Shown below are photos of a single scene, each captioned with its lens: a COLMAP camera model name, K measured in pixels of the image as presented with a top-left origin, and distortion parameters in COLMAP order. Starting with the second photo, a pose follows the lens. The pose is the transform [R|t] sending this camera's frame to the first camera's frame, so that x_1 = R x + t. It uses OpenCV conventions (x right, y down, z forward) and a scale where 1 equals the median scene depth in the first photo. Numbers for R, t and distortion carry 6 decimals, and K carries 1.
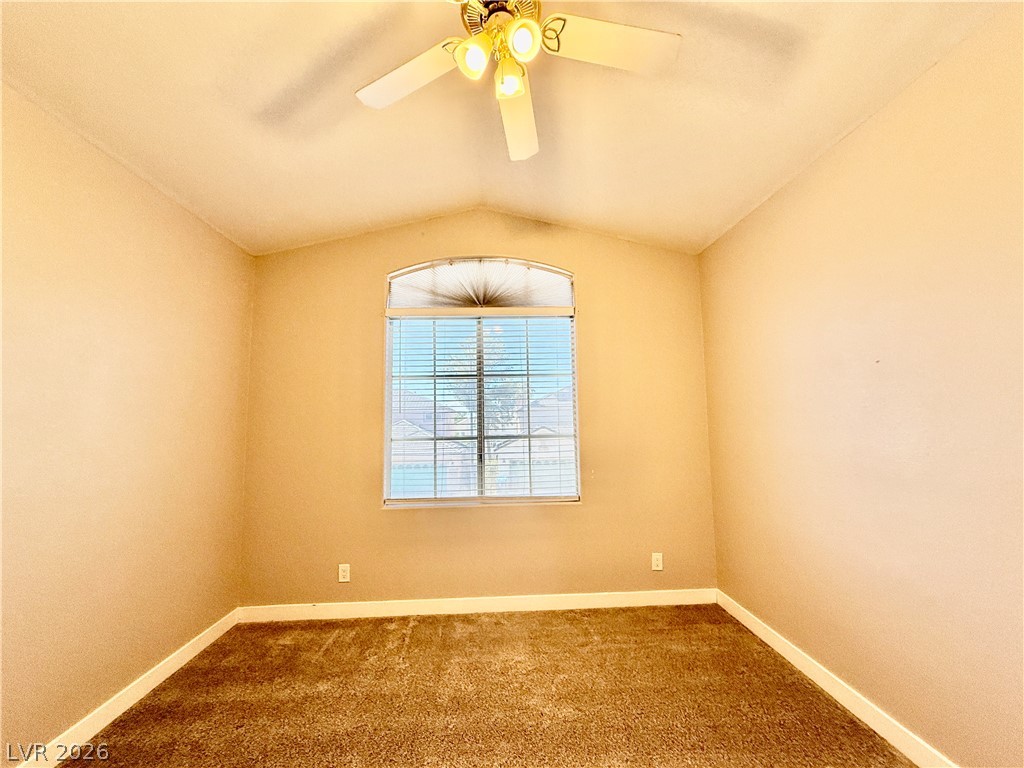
lens RADIAL K [[408.3, 0, 508.7], [0, 408.3, 384.0], [0, 0, 1]] dist [-0.000177, -0.000151]
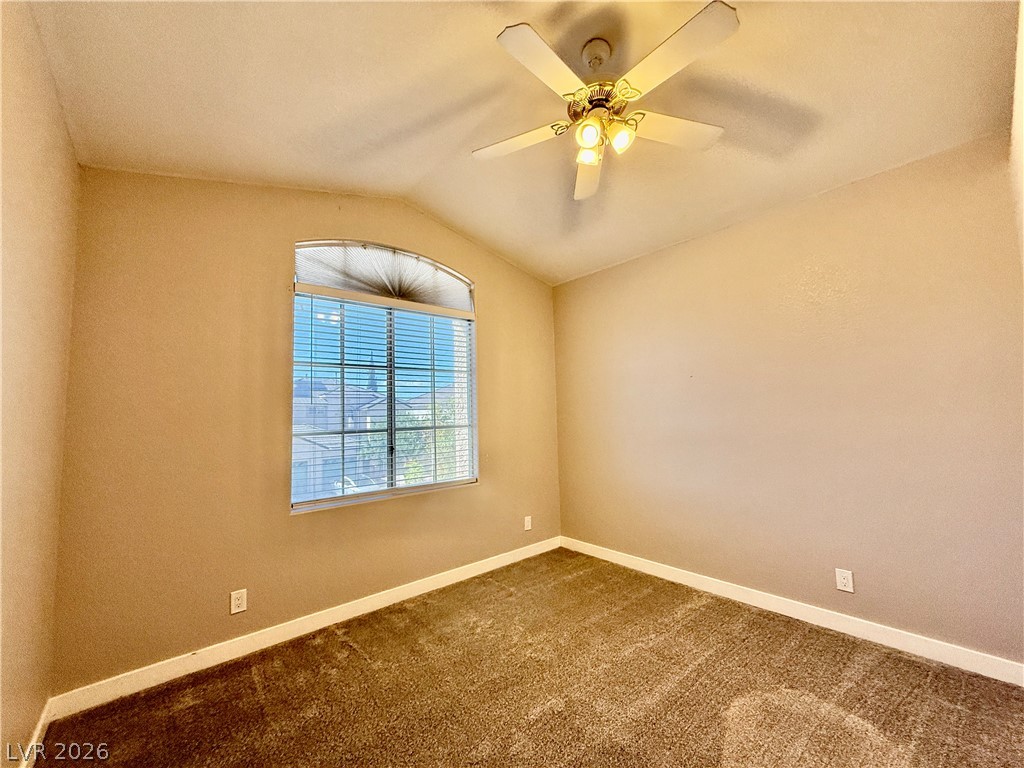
lens RADIAL K [[408.3, 0, 508.7], [0, 408.3, 384.0], [0, 0, 1]] dist [-0.000177, -0.000151]
pose [[0.786668, 0.042778, 0.615893, -0.459004], [-0.045815, 0.998891, -0.010861, 0.017964], [-0.615674, -0.019673, 0.787755, 0.042666]]
